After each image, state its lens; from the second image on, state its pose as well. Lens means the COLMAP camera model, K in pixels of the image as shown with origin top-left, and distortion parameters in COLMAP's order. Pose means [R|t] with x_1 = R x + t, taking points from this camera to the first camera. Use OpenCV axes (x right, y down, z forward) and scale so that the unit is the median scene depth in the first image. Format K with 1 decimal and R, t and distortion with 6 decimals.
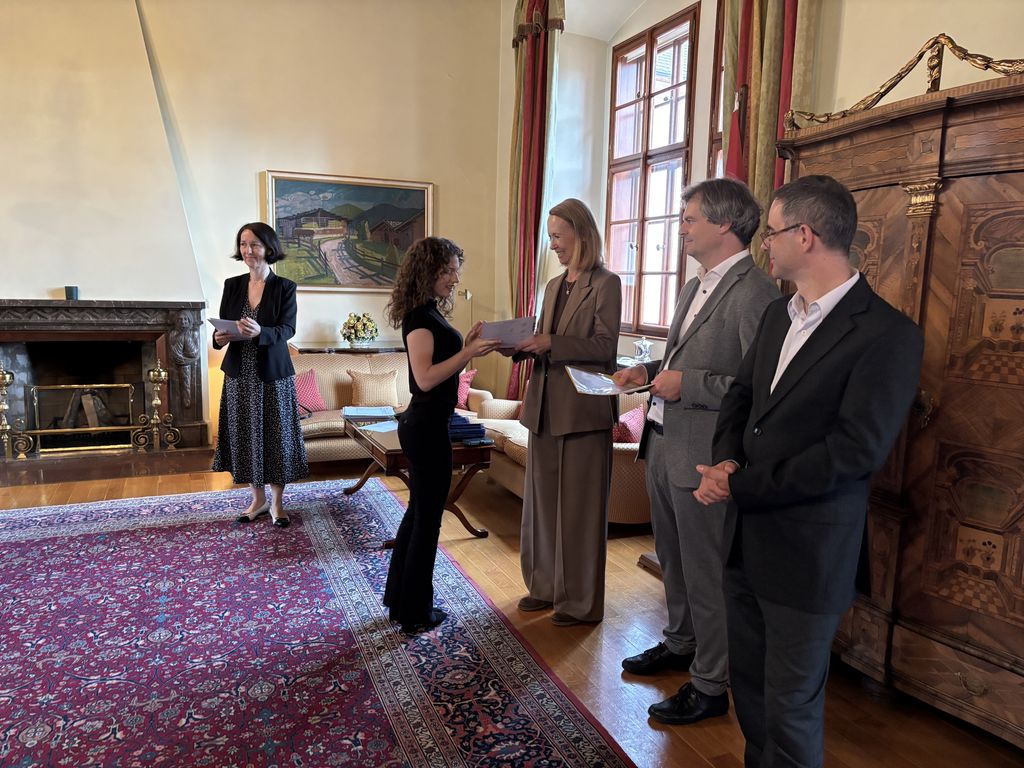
lens RADIAL K [[791.1, 0, 516.0], [0, 791.1, 391.6], [0, 0, 1]] dist [0.028033, -0.014636]
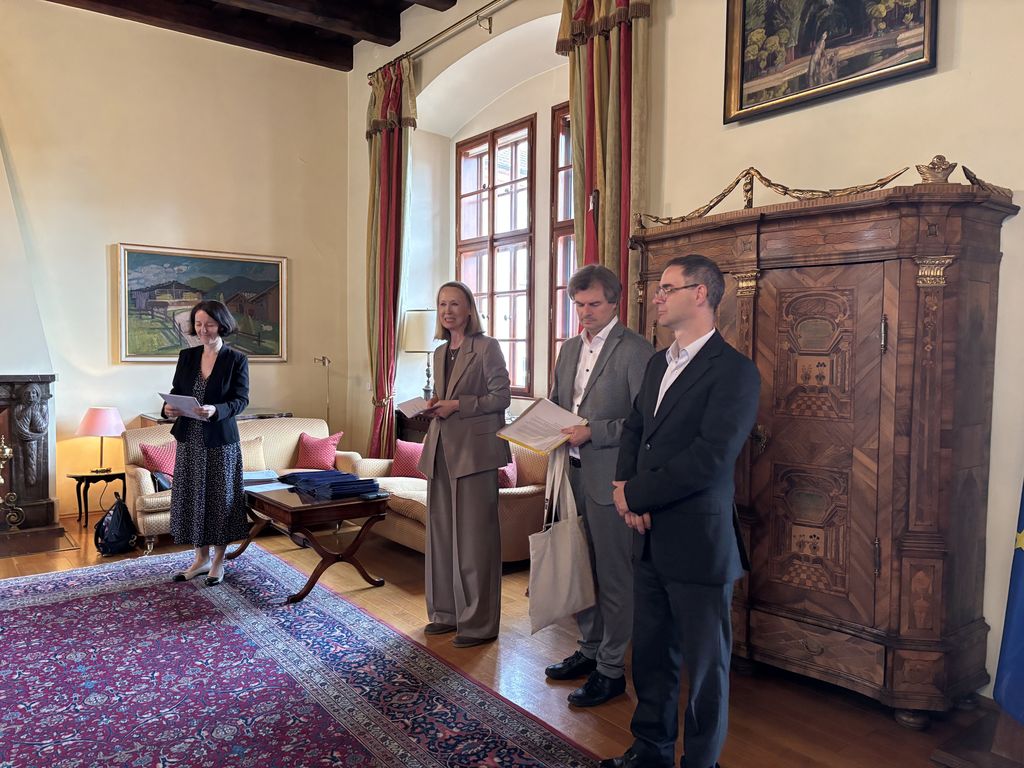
lens RADIAL K [[787.9, 0, 514.2], [0, 787.9, 375.7], [0, 0, 1]] dist [0.049401, -0.053357]
pose [[0.968722, -0.023041, 0.247077, -0.138944], [0.048531, 0.994044, -0.097577, 0.016993], [-0.243357, 0.106516, 0.964070, -0.122717]]
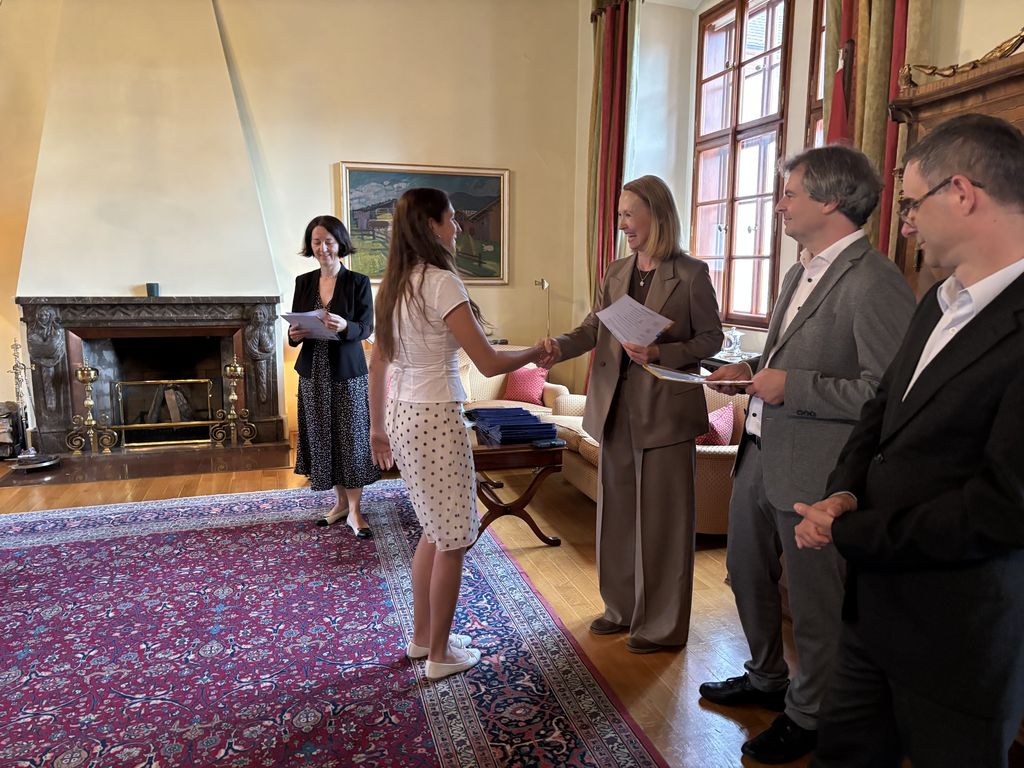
lens RADIAL K [[788.1, 0, 512.0], [0, 788.1, 384.0], [0, 0, 1]] dist [0.042660, -0.043442]
pose [[0.993324, -0.002091, -0.115338, 0.016959], [0.002774, 0.999980, 0.005759, -0.013129], [0.115324, -0.006040, 0.993310, 0.079447]]
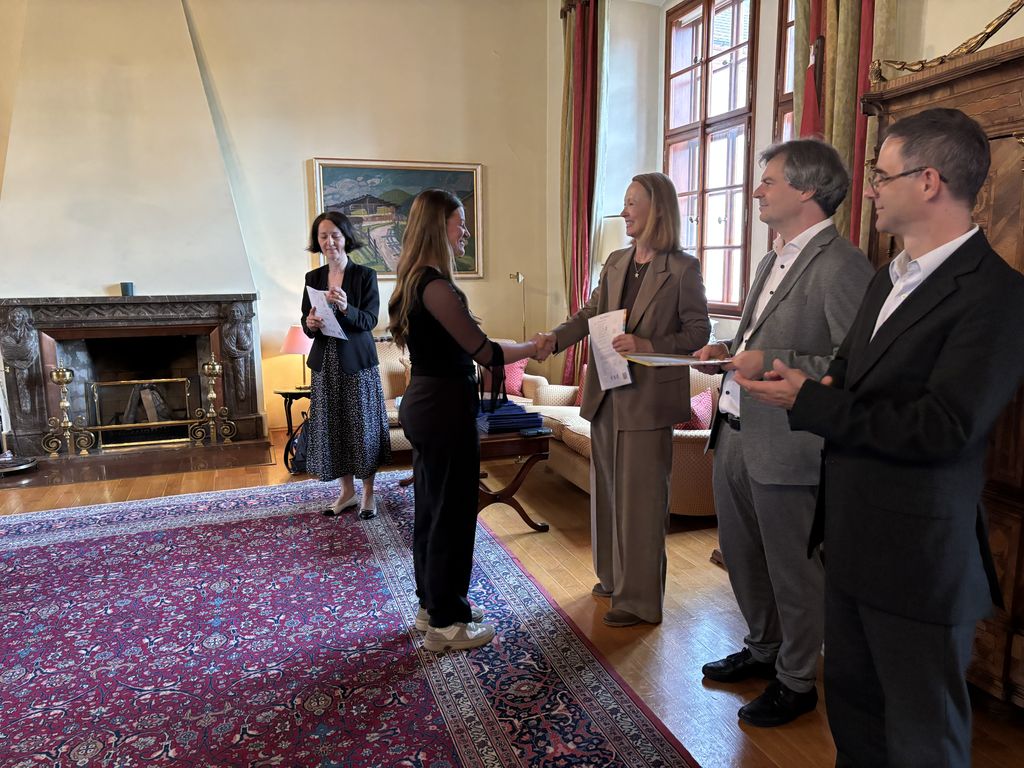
lens RADIAL K [[787.5, 0, 510.7], [0, 787.5, 384.0], [0, 0, 1]] dist [0.041589, -0.042969]
pose [[0.997097, -0.023617, -0.072389, -0.009300], [0.024598, 0.999617, 0.012694, -0.007657], [0.072061, -0.014438, 0.997296, 0.056065]]
